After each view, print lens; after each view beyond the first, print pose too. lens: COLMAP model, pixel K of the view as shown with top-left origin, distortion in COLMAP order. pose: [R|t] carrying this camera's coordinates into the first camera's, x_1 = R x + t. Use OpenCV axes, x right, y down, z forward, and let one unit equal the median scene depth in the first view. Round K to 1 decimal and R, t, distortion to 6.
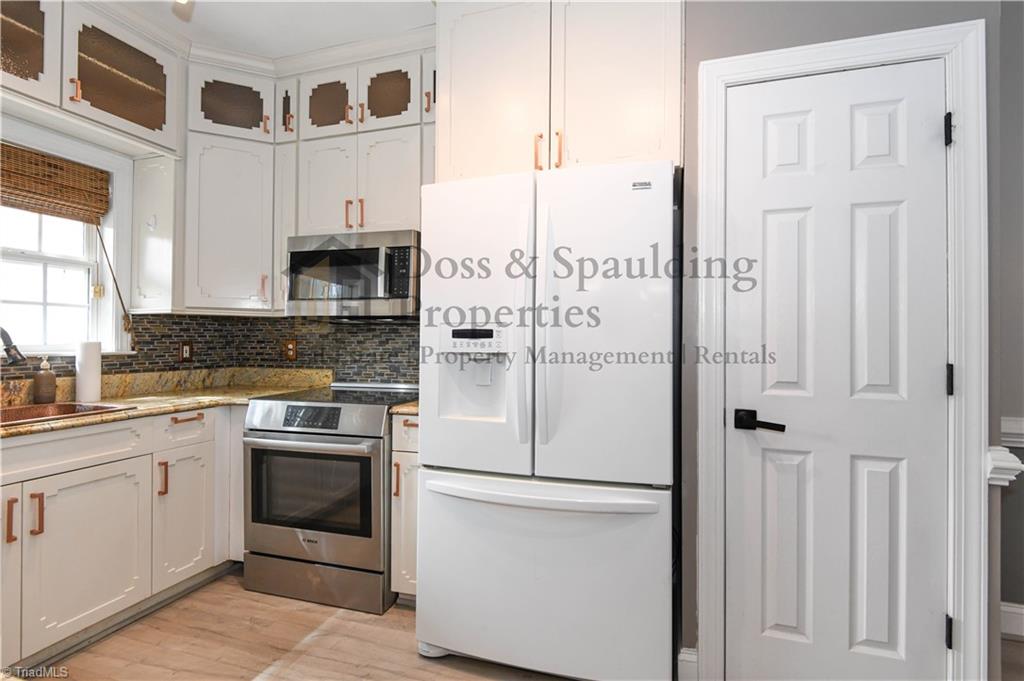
lens RADIAL K [[491.9, 0, 515.5], [0, 491.9, 336.2], [0, 0, 1]] dist [0.012364, -0.006292]
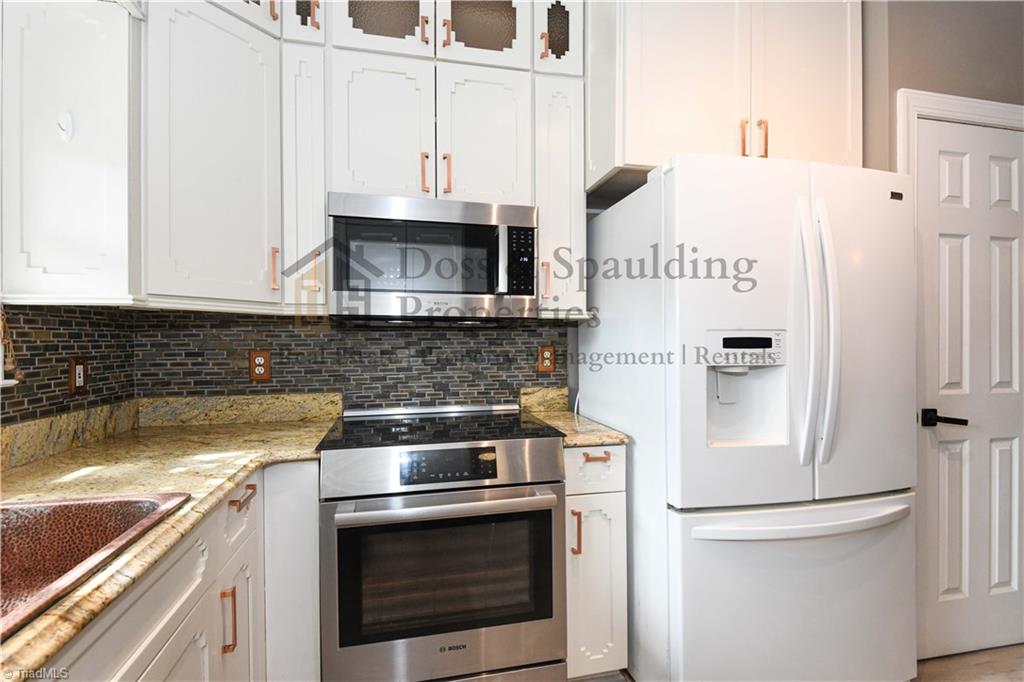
lens RADIAL K [[491.9, 0, 511.0], [0, 491.9, 344.1], [0, 0, 1]] dist [0.012364, -0.006292]
pose [[0.861842, -0.010265, 0.507073, -0.556867], [0.002460, 0.999868, 0.016060, -0.011421], [-0.507171, -0.012593, 0.861754, 0.305752]]
